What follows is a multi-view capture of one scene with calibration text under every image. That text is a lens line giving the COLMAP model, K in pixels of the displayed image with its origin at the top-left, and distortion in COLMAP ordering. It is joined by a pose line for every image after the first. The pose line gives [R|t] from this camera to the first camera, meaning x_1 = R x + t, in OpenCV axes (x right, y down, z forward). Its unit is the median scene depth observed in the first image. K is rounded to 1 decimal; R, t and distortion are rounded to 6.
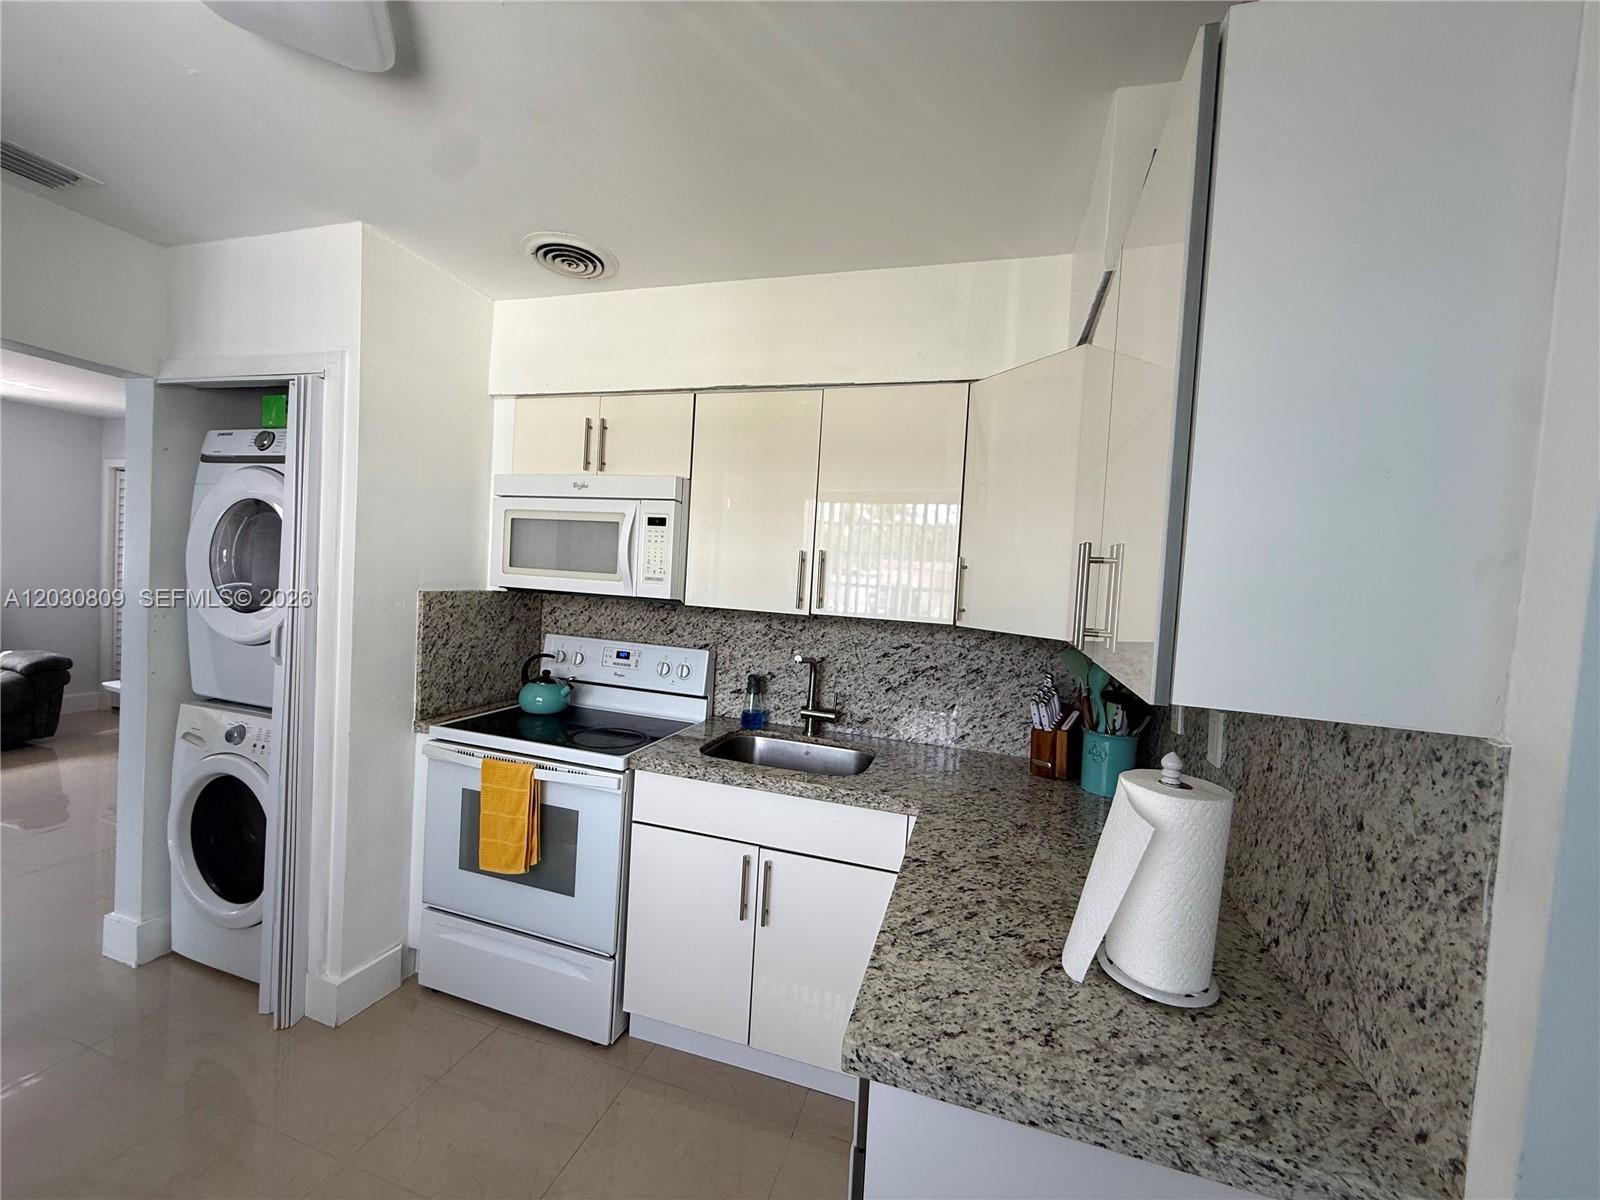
lens RADIAL K [[639.9, 0, 803.5], [0, 639.9, 598.5], [0, 0, 1]] dist [-0.000047, -0.000007]
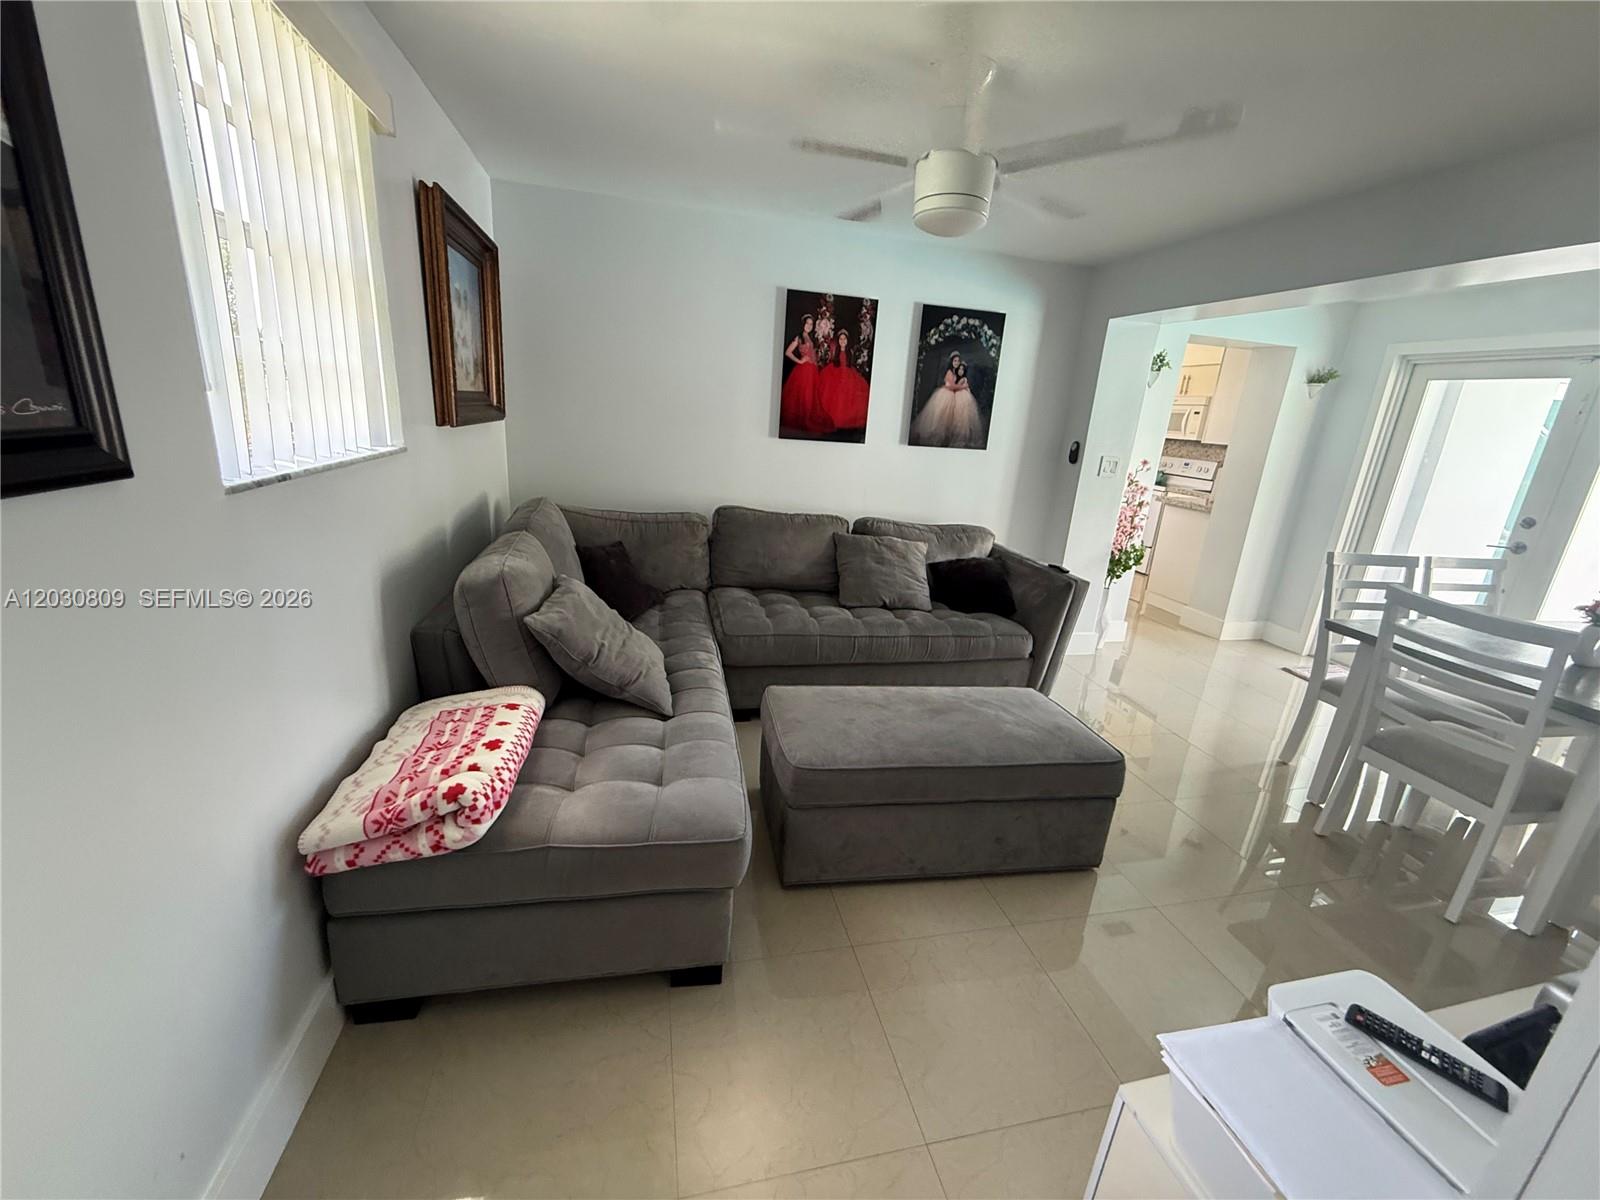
lens RADIAL K [[639.9, 0, 795.9], [0, 639.9, 595.2], [0, 0, 1]] dist [-0.000047, -0.000007]
pose [[0.503732, 0.214542, -0.836795, 1.273185], [-0.063956, 0.975273, 0.211546, 0.164950], [0.861489, -0.053045, 0.504998, -1.822413]]
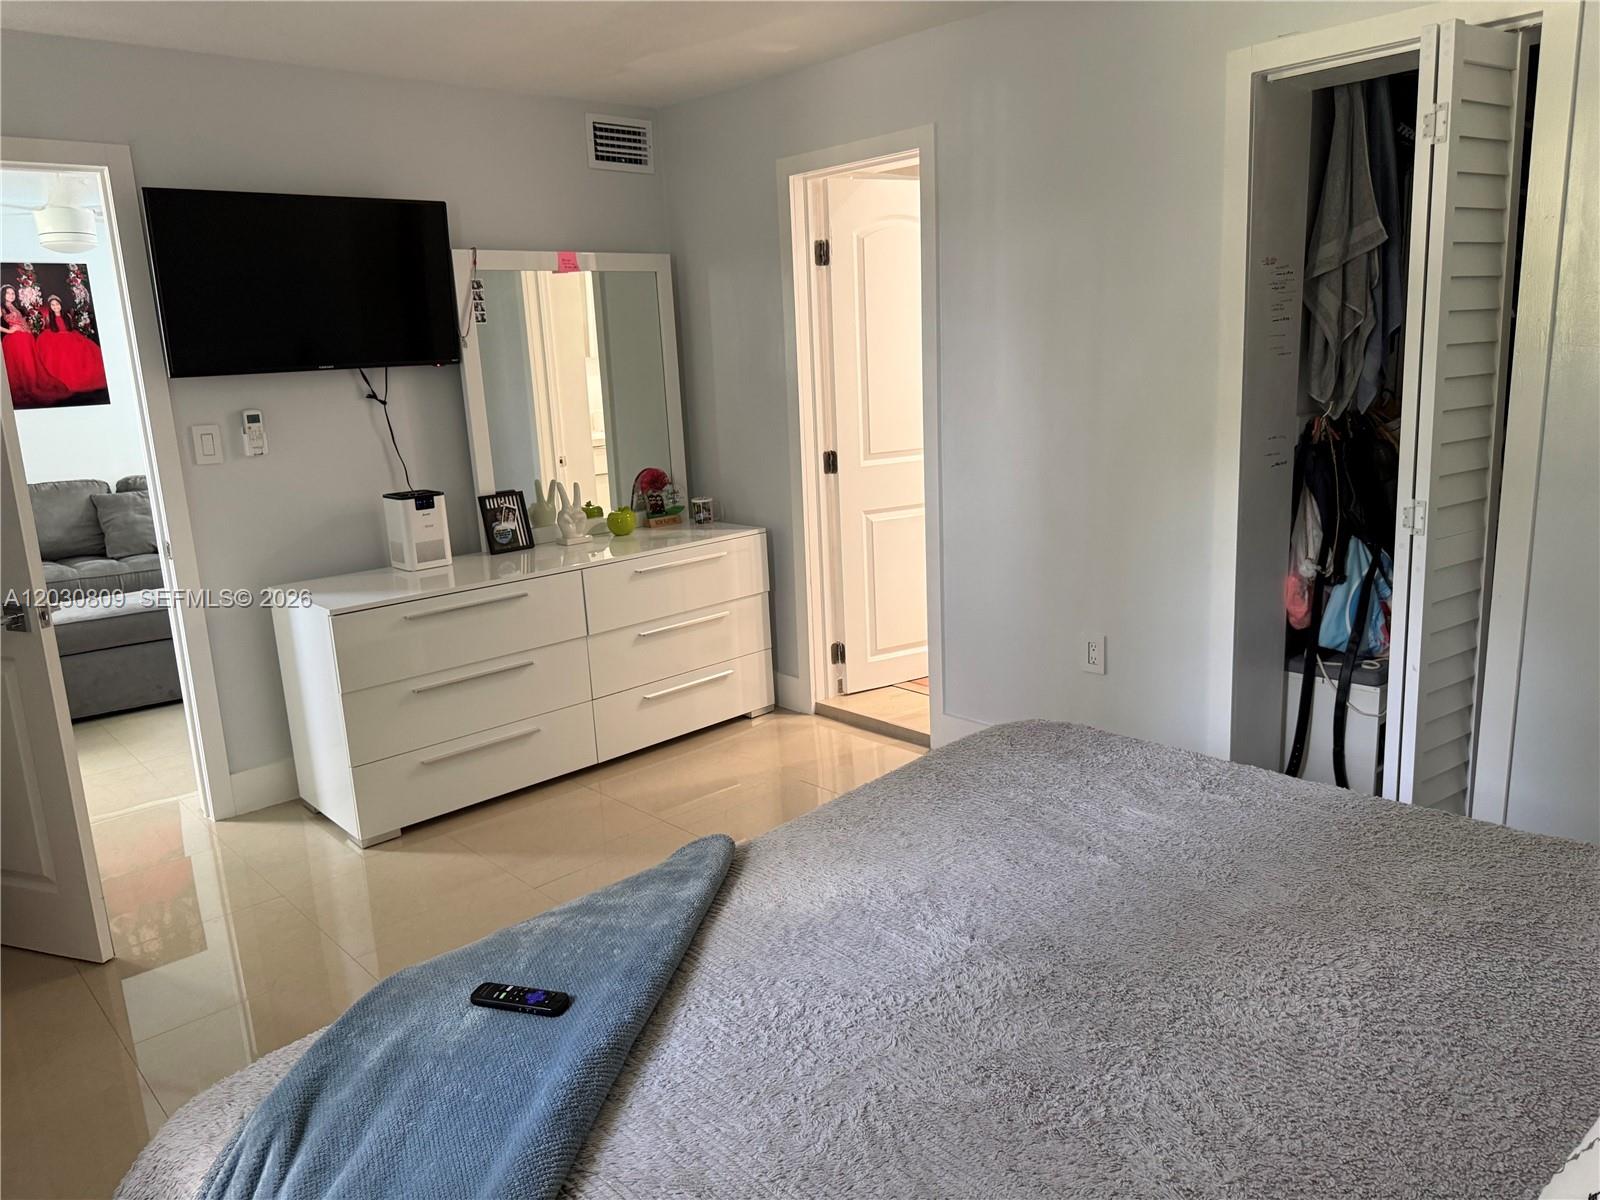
lens RADIAL K [[1140.2, 0, 799.8], [0, 1140.2, 600.4], [0, 0, 1]] dist [0.000571, -0.000944]
pose [[0.857276, 0.008592, -0.514786, 2.706563], [0.084376, 0.983998, 0.156936, 0.288841], [0.507896, -0.177973, 0.842833, -2.380078]]
